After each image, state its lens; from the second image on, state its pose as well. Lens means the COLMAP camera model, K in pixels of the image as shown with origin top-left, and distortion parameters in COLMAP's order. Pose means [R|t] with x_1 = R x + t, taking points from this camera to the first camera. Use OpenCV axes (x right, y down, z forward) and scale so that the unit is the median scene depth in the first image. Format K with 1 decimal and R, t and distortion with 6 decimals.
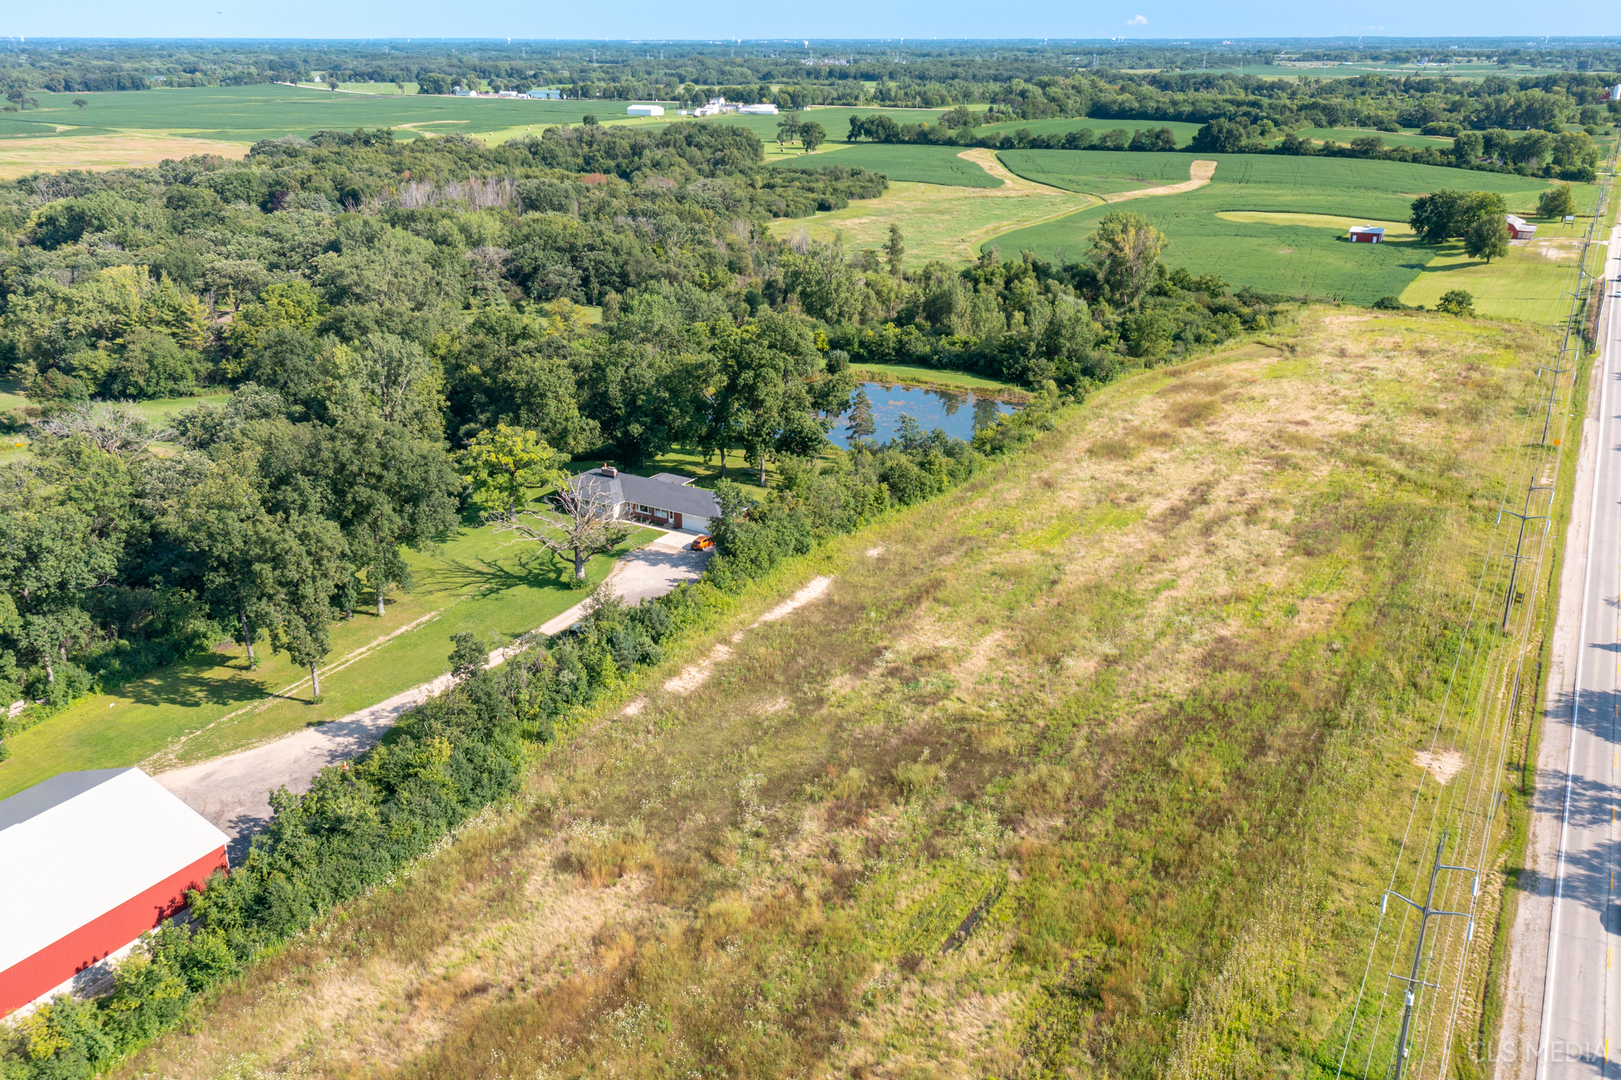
lens RADIAL K [[1397.0, 0, 800.3], [0, 1397.0, 540.7], [0, 0, 1]] dist [0.004176, 0.011033]
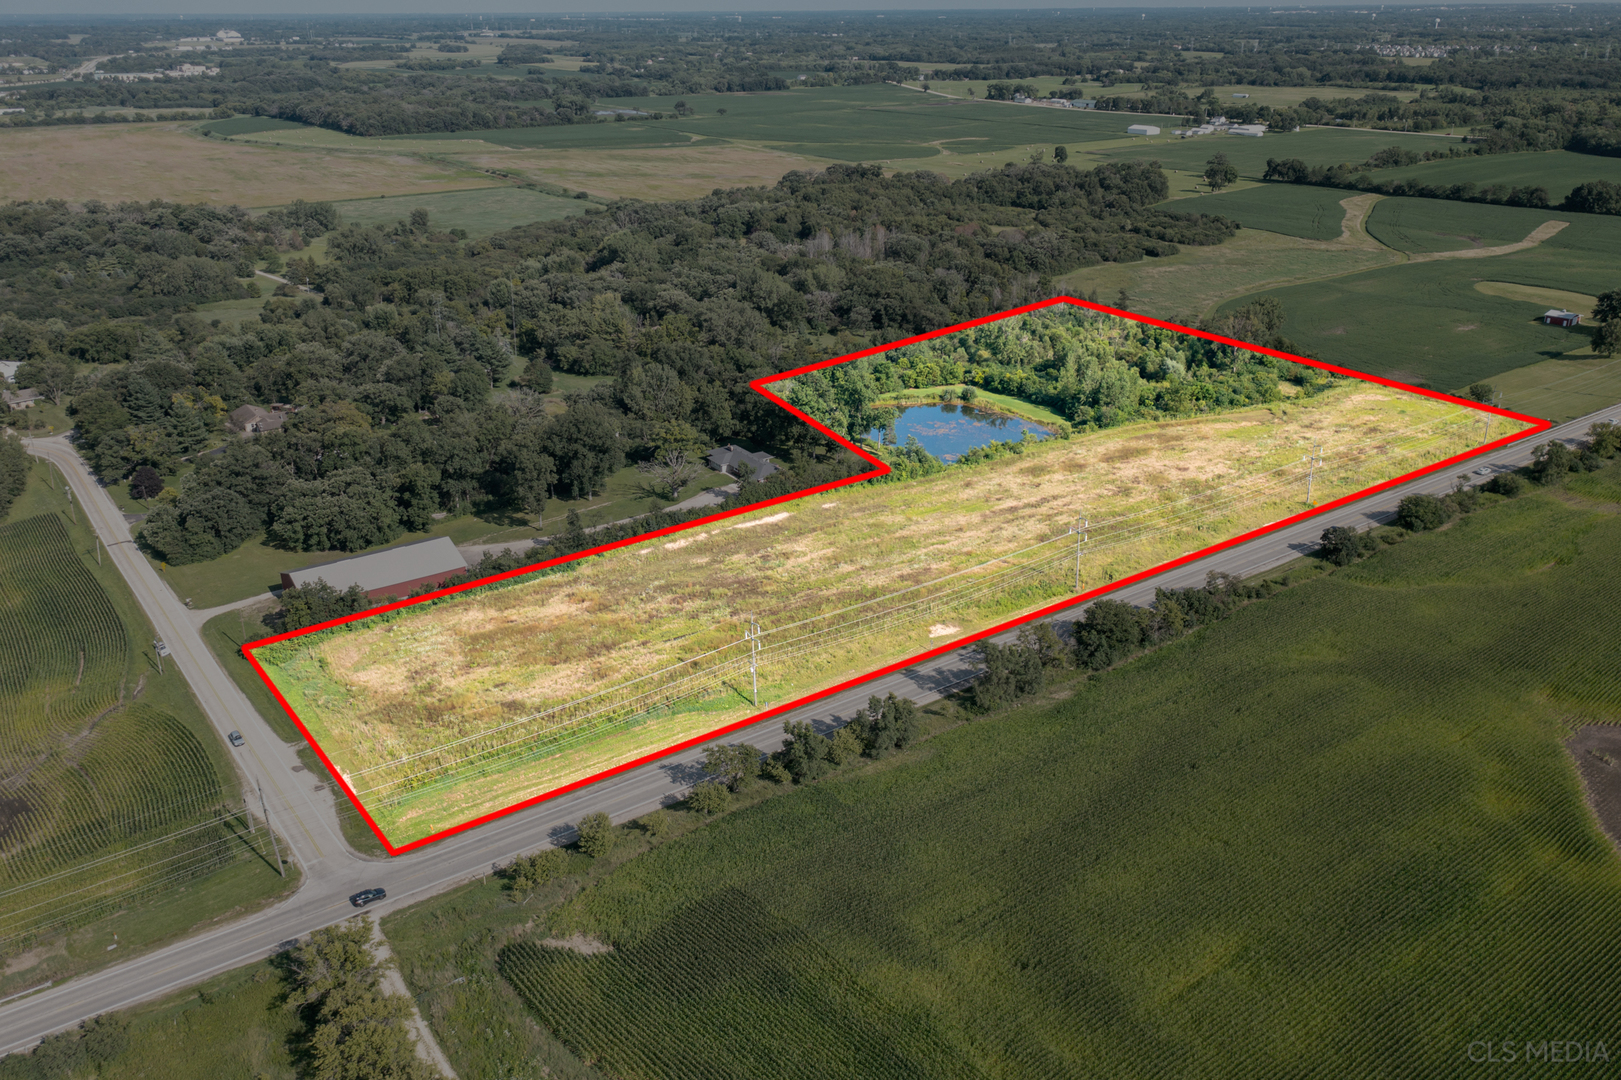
lens RADIAL K [[1309.8, 0, 848.6], [0, 1309.8, 538.7], [0, 0, 1]] dist [0.012389, 0.009028]
pose [[0.914100, 0.150966, -0.376337, 0.595652], [-0.134235, 0.988441, 0.070461, -0.061050], [0.382624, -0.013891, 0.923800, -0.537603]]
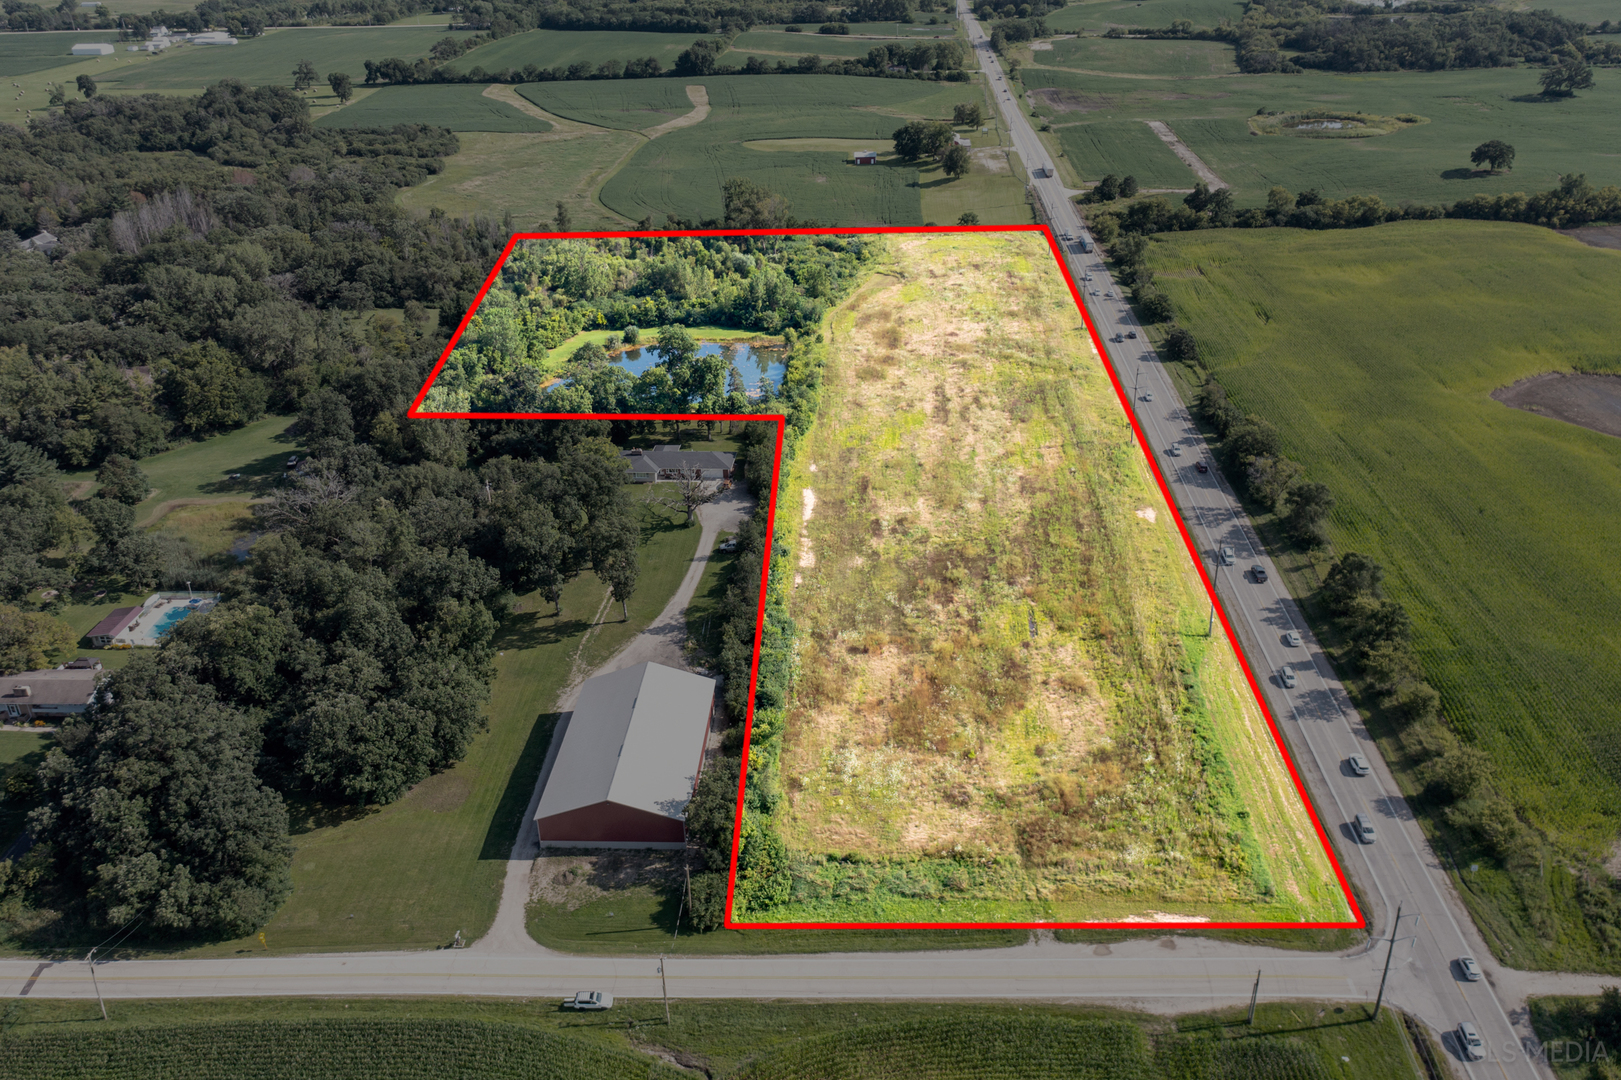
lens RADIAL K [[1309.8, 0, 848.6], [0, 1309.8, 538.7], [0, 0, 1]] dist [0.012389, 0.009028]
pose [[0.884484, -0.227302, 0.407458, -0.441778], [0.178571, 0.971729, 0.154452, -0.112424], [-0.431046, -0.063850, 0.900068, -0.358355]]
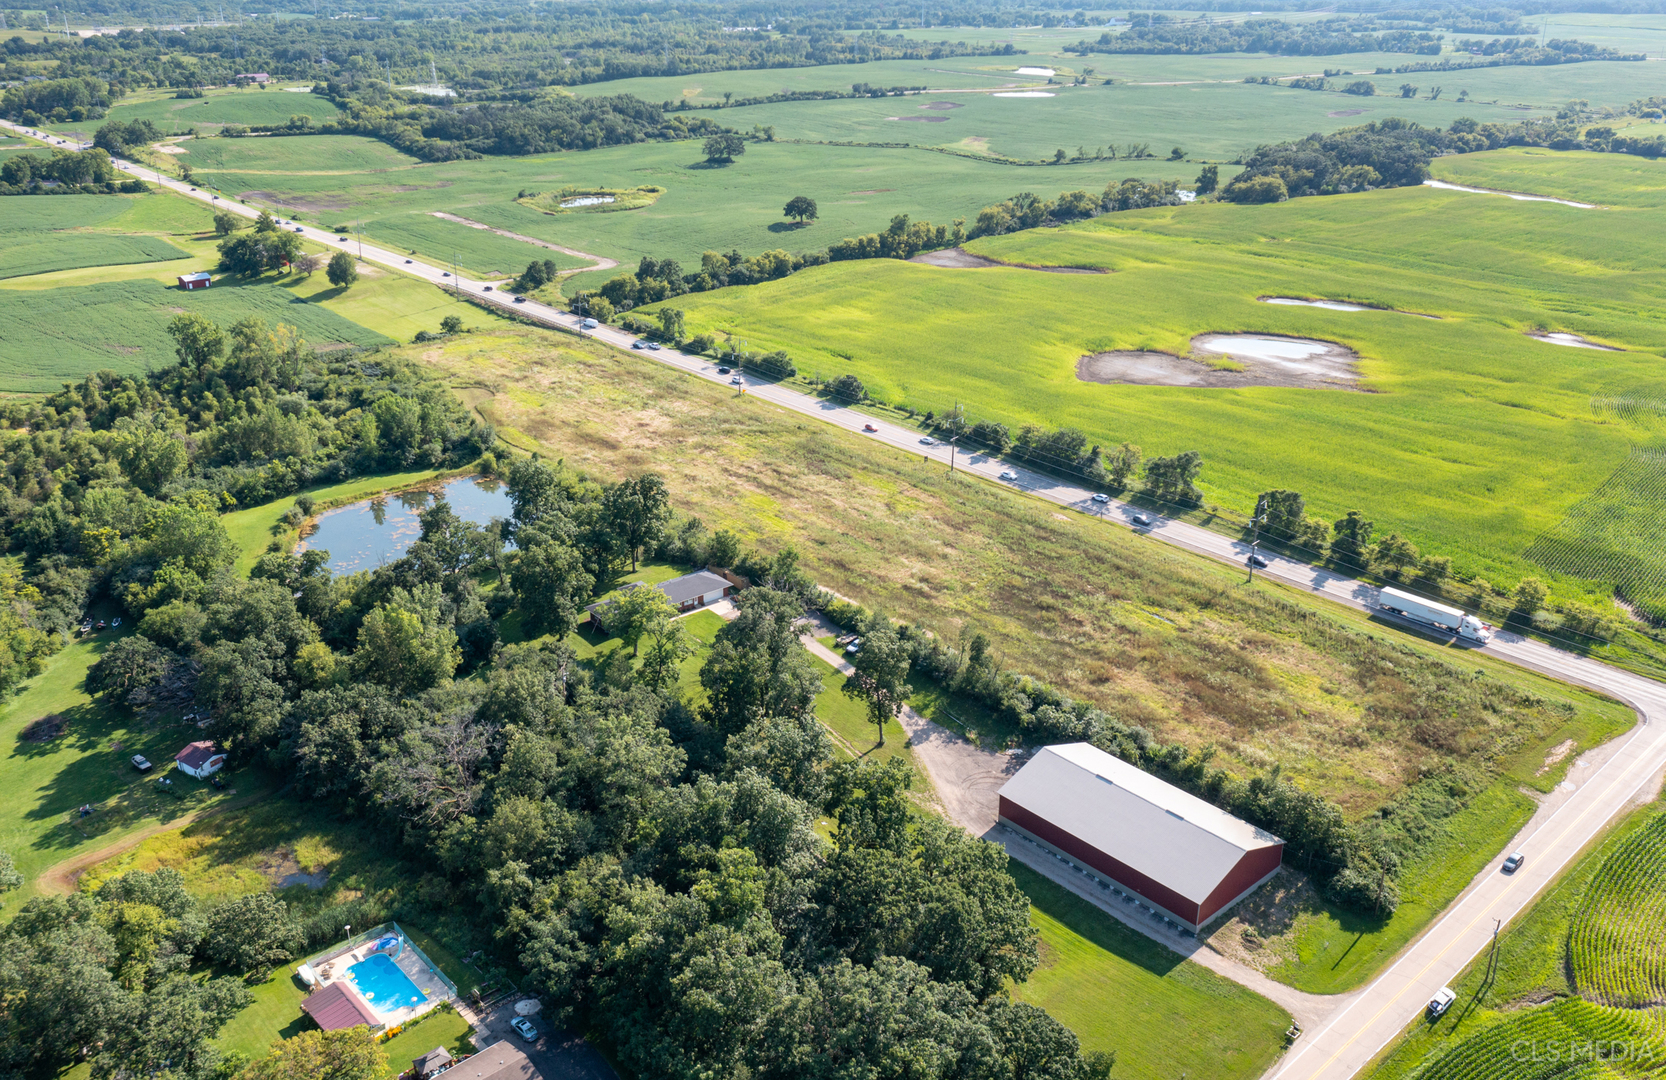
lens RADIAL K [[1332.6, 0, 833.0], [0, 1332.6, 540.0], [0, 0, 1]] dist [0.008148, 0.005676]
pose [[0.317023, -0.374651, 0.871282, -0.952754], [0.318657, 0.907340, 0.274210, -0.316248], [-0.893283, 0.190709, 0.407033, 0.223663]]
